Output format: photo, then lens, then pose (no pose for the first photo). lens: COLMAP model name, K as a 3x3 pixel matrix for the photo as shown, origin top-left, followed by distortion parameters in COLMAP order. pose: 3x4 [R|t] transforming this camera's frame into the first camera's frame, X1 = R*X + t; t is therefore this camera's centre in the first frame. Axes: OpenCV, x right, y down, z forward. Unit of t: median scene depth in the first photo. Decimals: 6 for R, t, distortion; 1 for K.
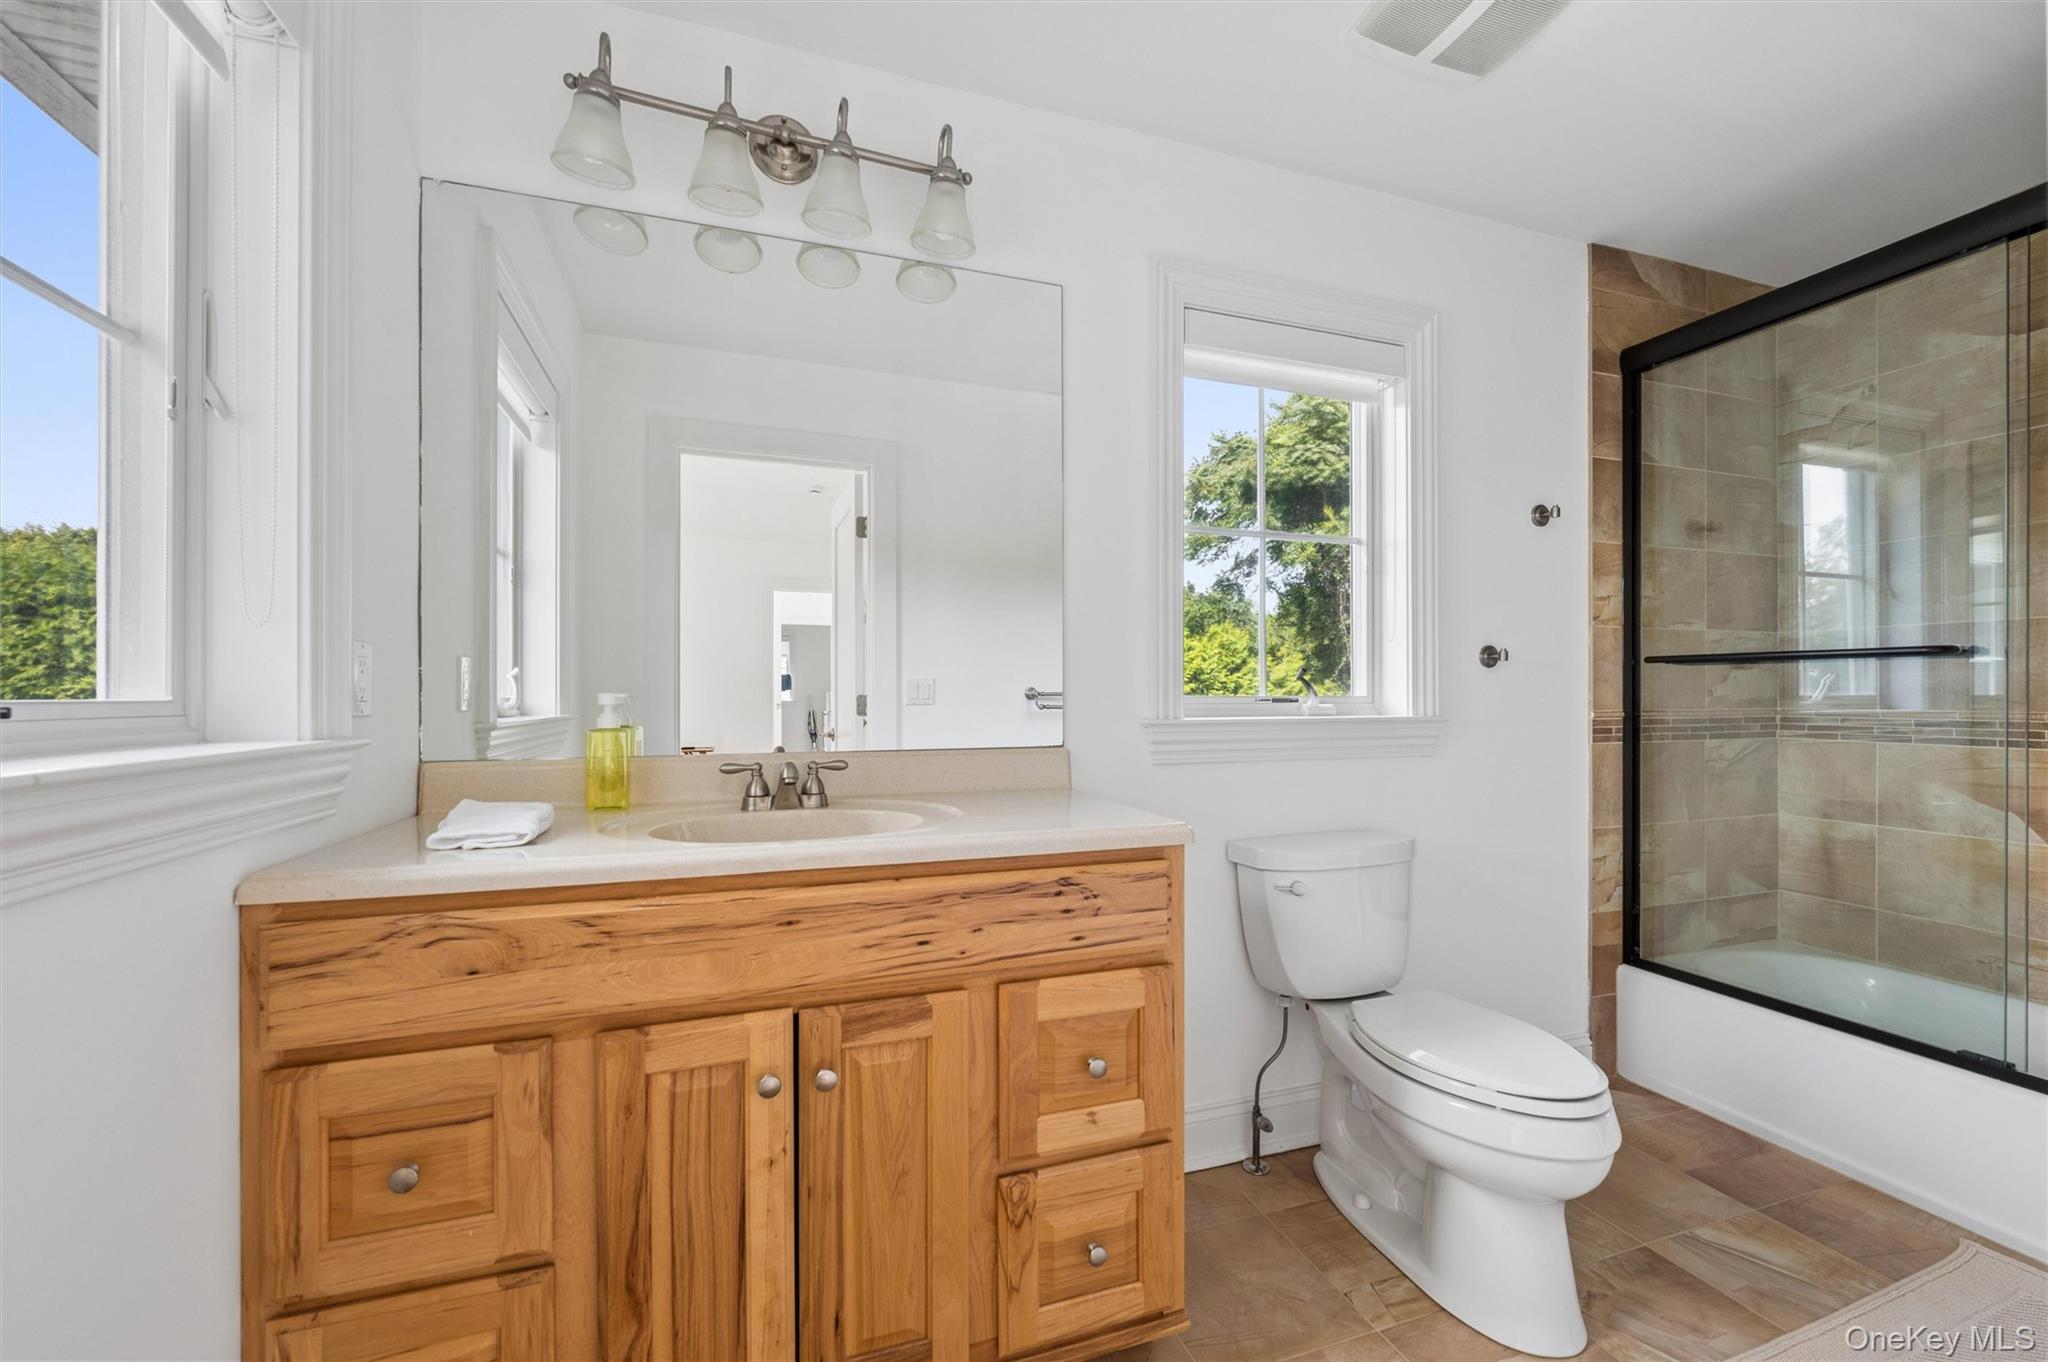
lens RADIAL K [[820.8, 0, 1024.2], [0, 820.8, 690.6], [0, 0, 1]] dist [-0.001531, 0.000037]
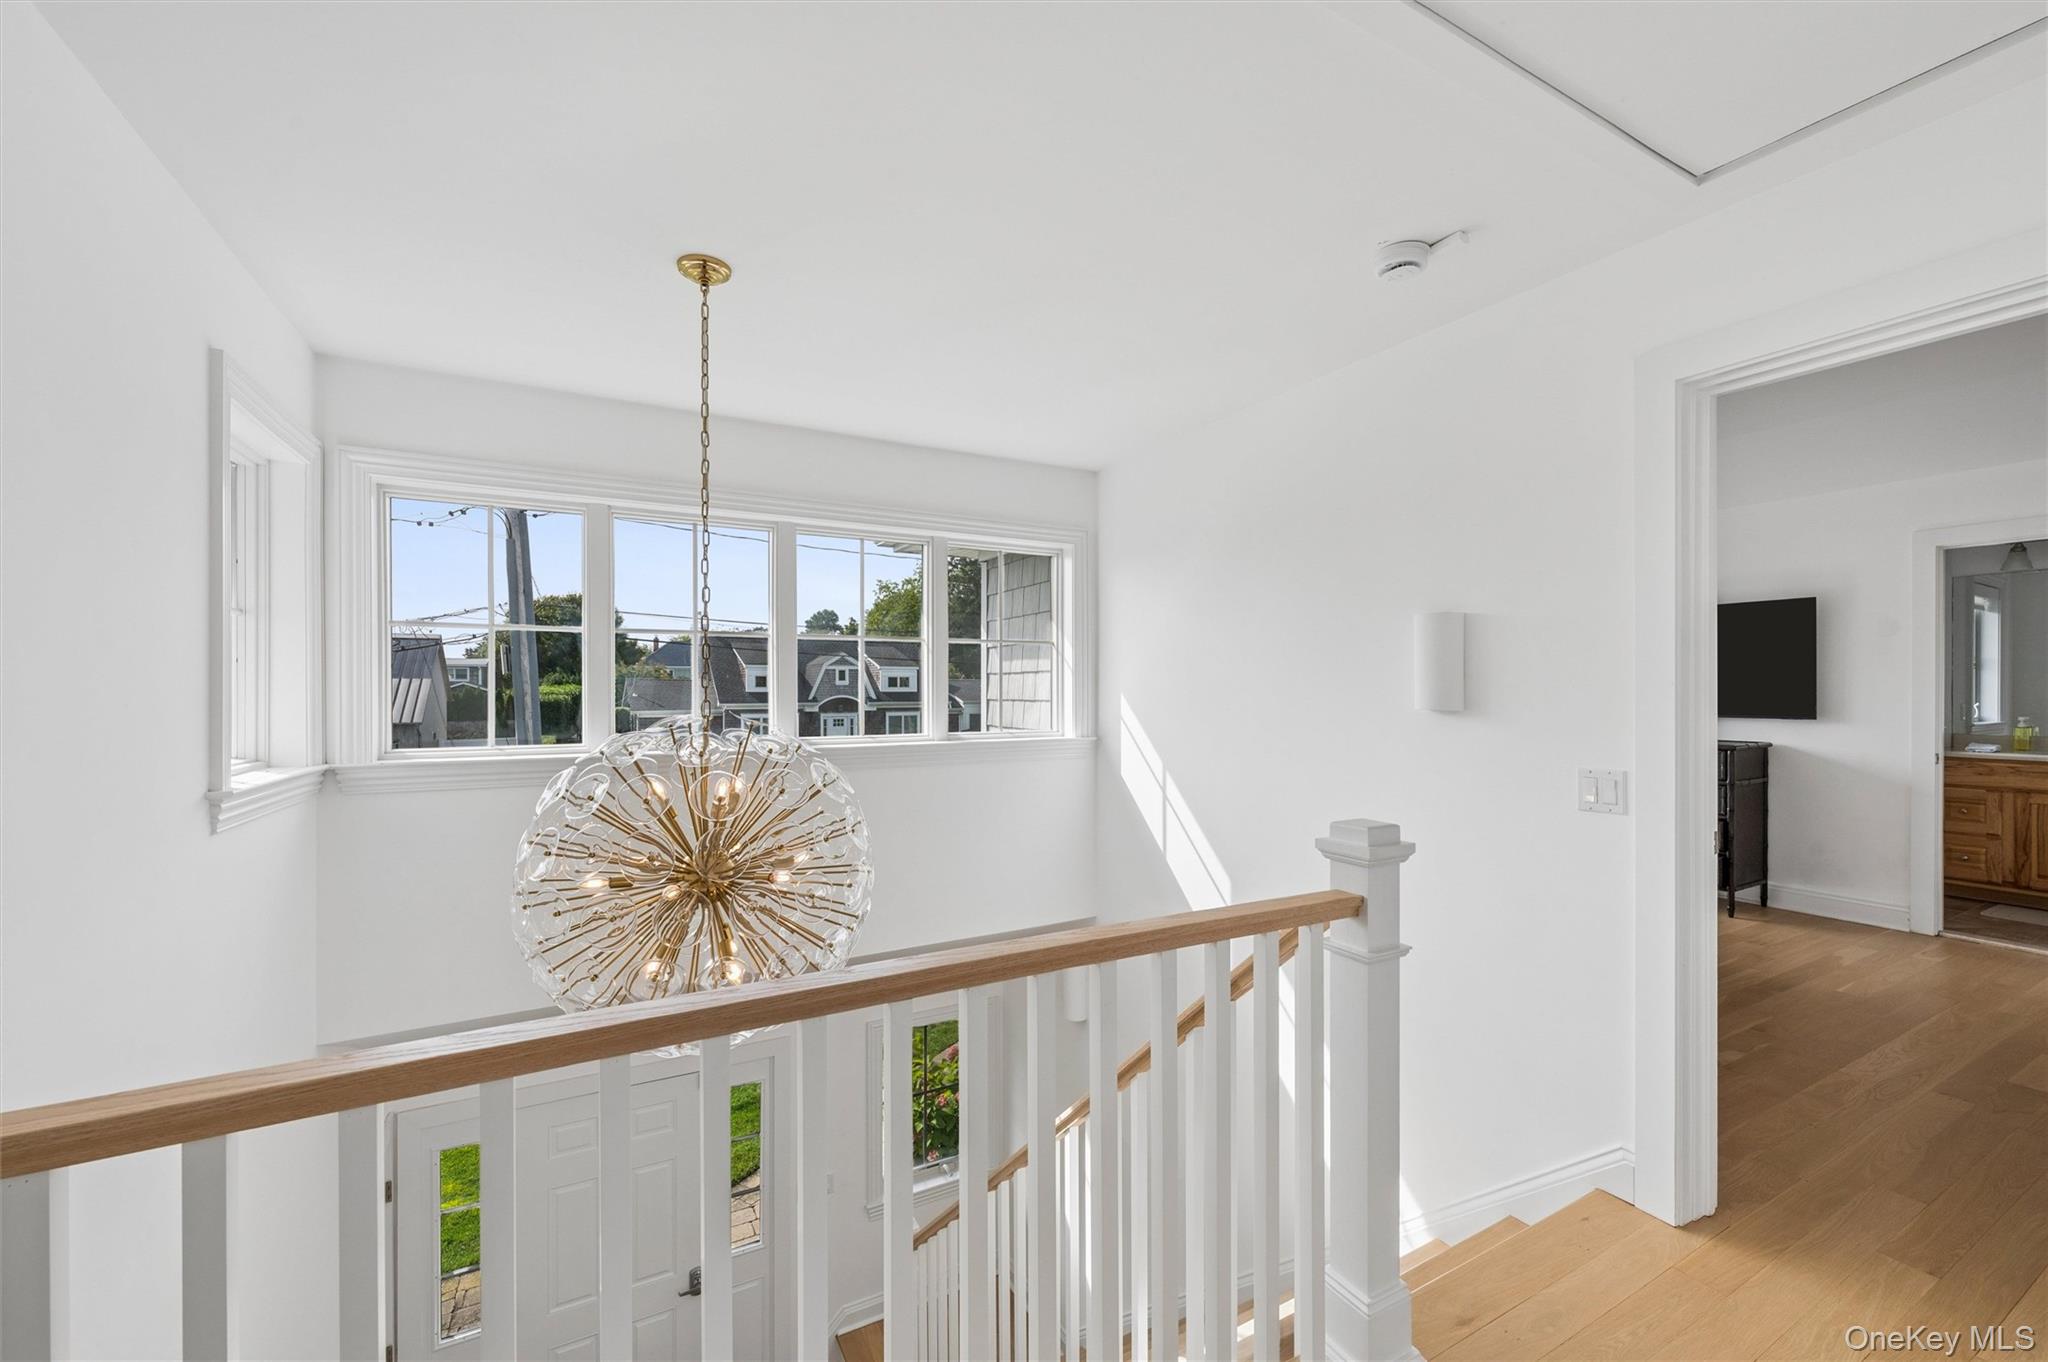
lens RADIAL K [[820.8, 0, 1017.1], [0, 820.8, 697.4], [0, 0, 1]] dist [-0.001531, 0.000037]
pose [[0.190638, 0.008248, -0.981626, 2.868417], [0.001401, 0.999961, 0.008674, -0.158494], [0.981659, -0.003029, 0.190619, -5.280521]]
